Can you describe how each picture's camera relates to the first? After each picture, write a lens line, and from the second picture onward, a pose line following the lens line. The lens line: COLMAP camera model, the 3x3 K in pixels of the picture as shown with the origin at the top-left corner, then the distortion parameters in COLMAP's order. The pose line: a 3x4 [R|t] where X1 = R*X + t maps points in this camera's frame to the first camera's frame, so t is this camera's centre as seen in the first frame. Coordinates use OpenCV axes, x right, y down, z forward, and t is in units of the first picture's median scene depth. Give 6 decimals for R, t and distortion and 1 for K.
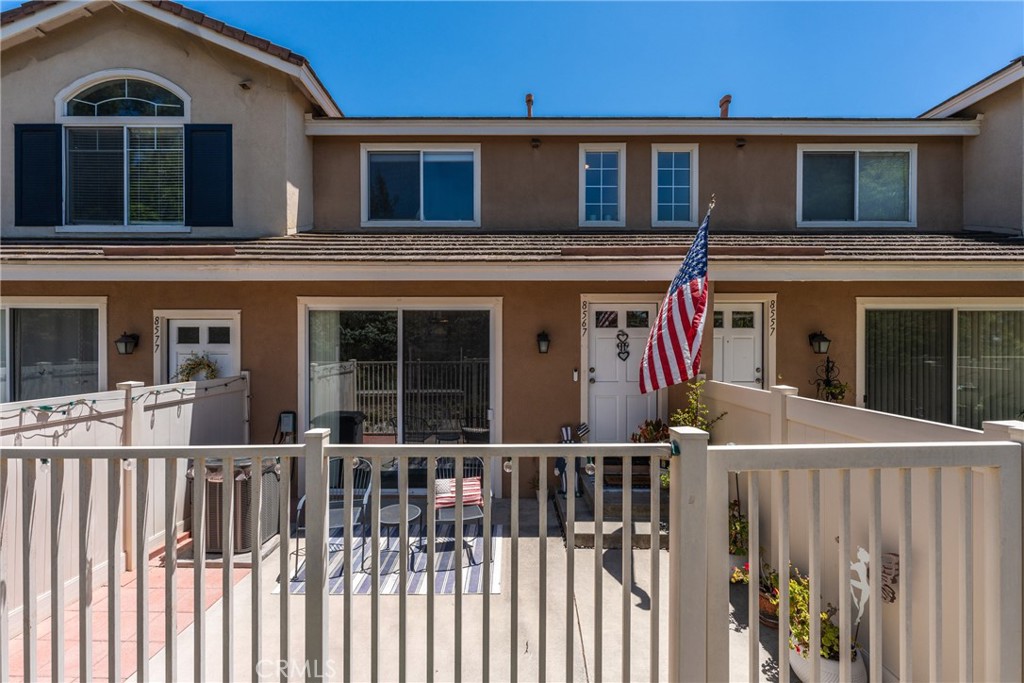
lens RADIAL K [[411.6, 0, 509.6], [0, 411.6, 348.6], [0, 0, 1]] dist [0.003090, -0.001093]
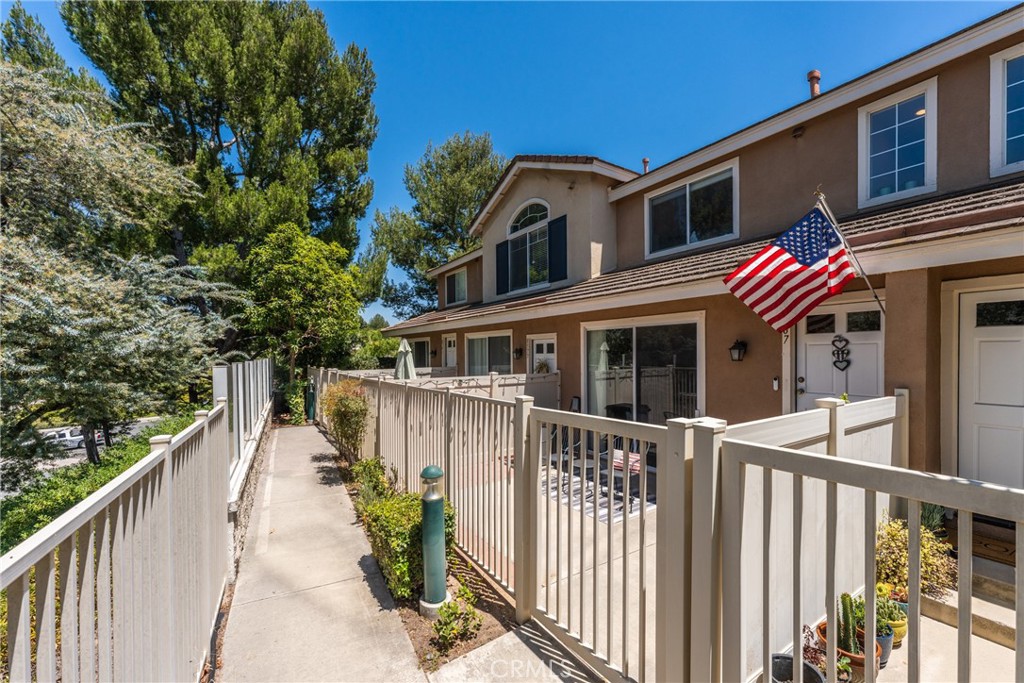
lens RADIAL K [[411.6, 0, 524.6], [0, 411.6, 362.7], [0, 0, 1]] dist [0.003090, -0.001093]
pose [[0.565662, 0.014180, -0.824515, 0.613208], [0.002148, 0.999823, 0.018669, -0.004566], [0.824634, -0.012331, 0.565532, -0.037965]]
